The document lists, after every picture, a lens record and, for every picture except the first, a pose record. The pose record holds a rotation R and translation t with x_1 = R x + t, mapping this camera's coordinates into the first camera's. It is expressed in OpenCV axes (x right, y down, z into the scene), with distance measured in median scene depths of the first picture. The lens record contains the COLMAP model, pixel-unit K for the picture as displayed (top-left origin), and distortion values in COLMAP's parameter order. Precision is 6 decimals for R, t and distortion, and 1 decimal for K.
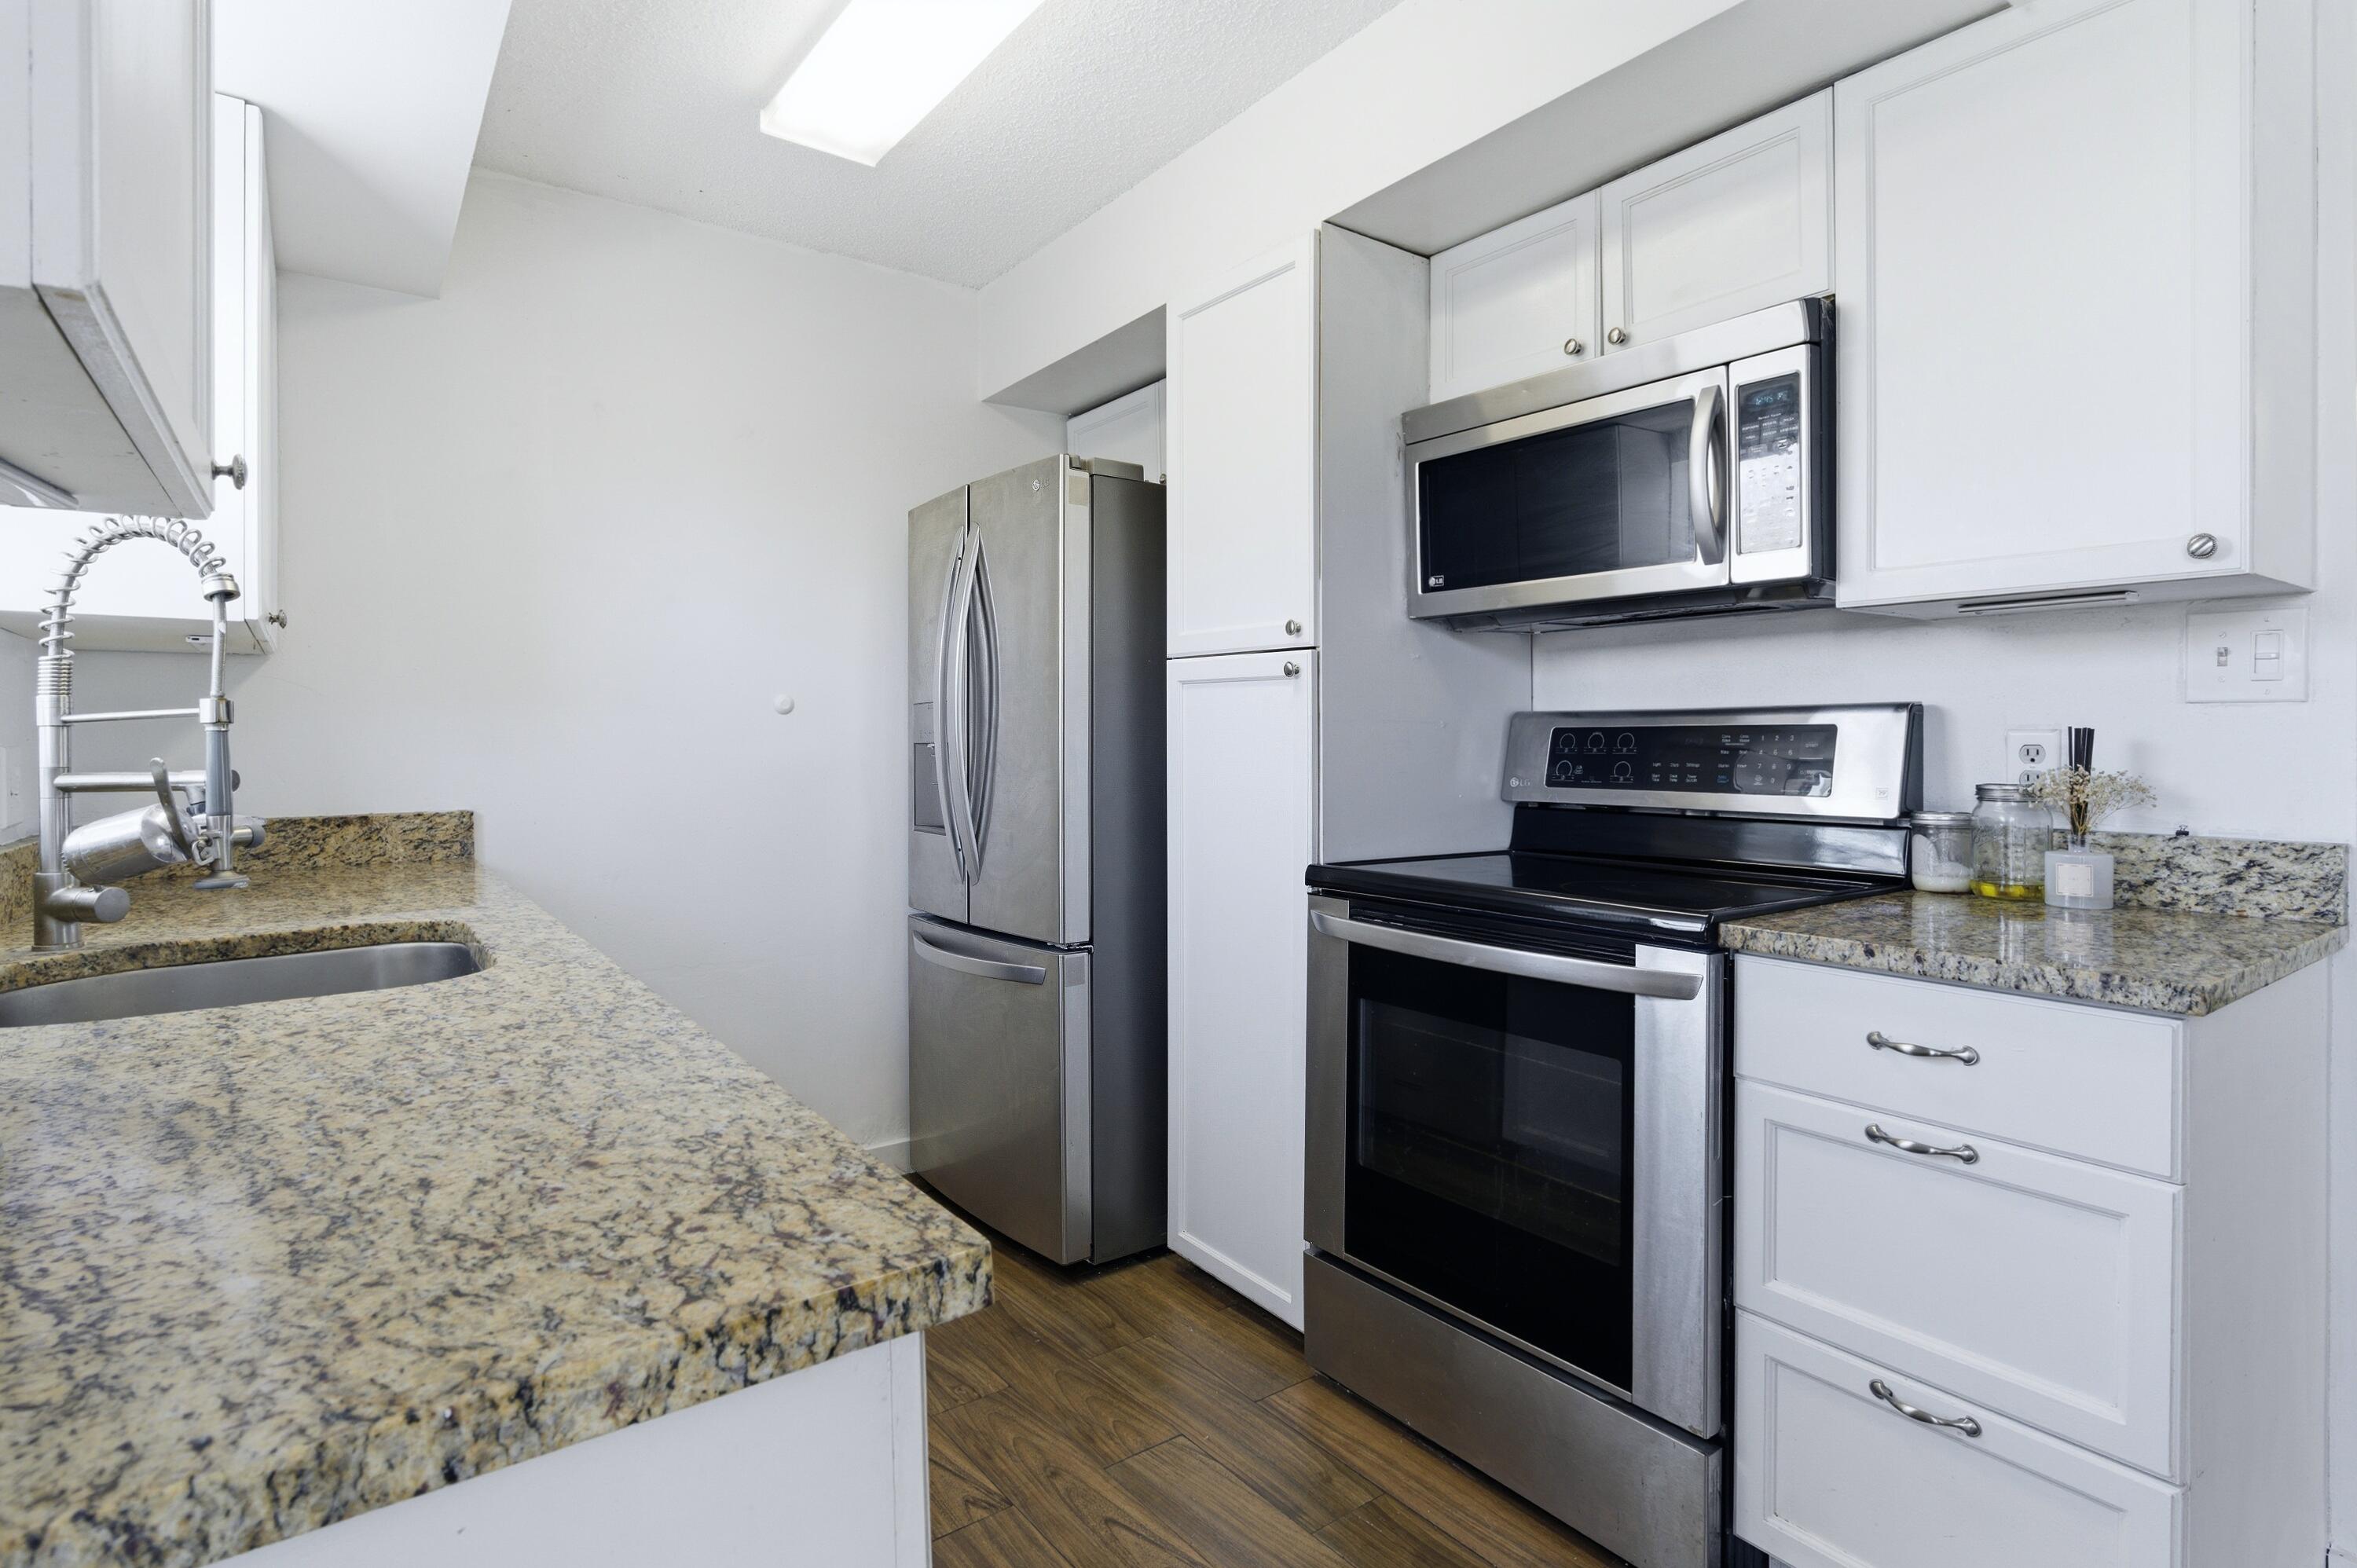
lens RADIAL K [[1181.2, 0, 1183.6], [0, 1181.2, 755.2], [0, 0, 1]] dist [-0.000122, 0.000060]
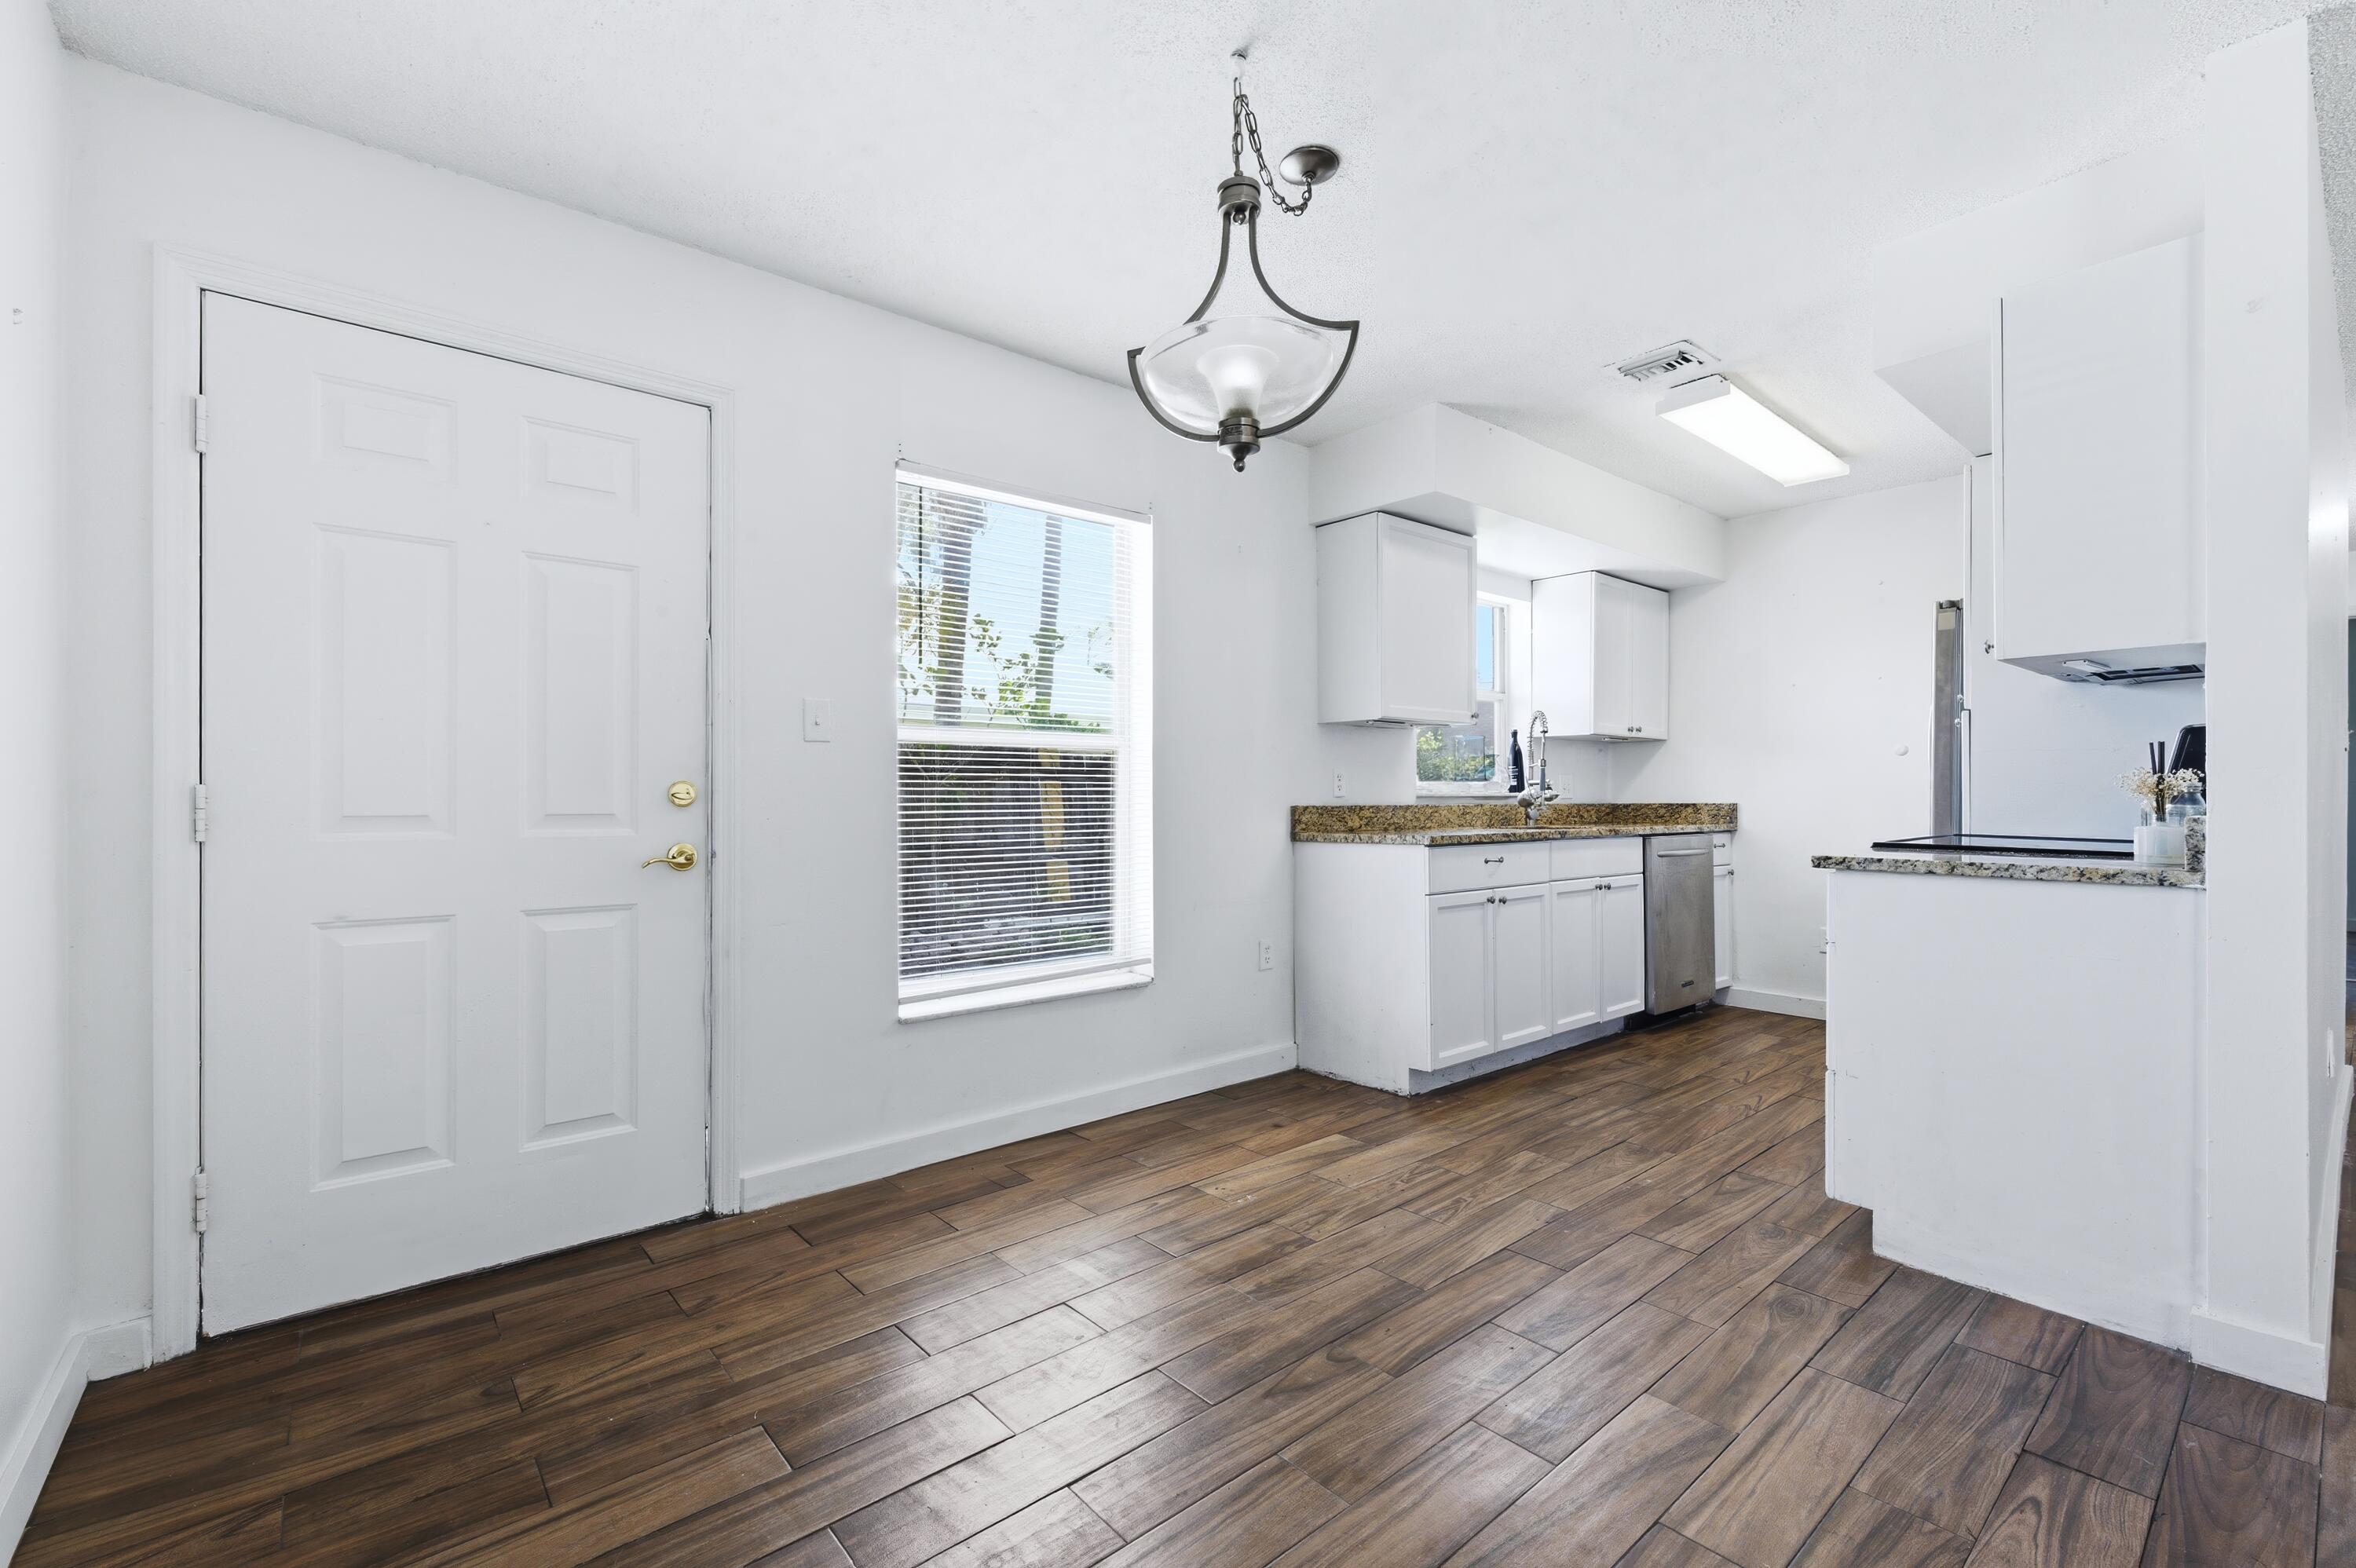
lens RADIAL K [[1013.1, 0, 1179.5], [0, 1013.1, 788.3], [0, 0, 1]] dist [0.005094, 0.000538]
pose [[0.067680, 0.000298, -0.997707, 1.676795], [-0.011168, 0.999938, -0.000459, 0.041799], [0.997645, 0.011174, 0.067679, -0.267023]]
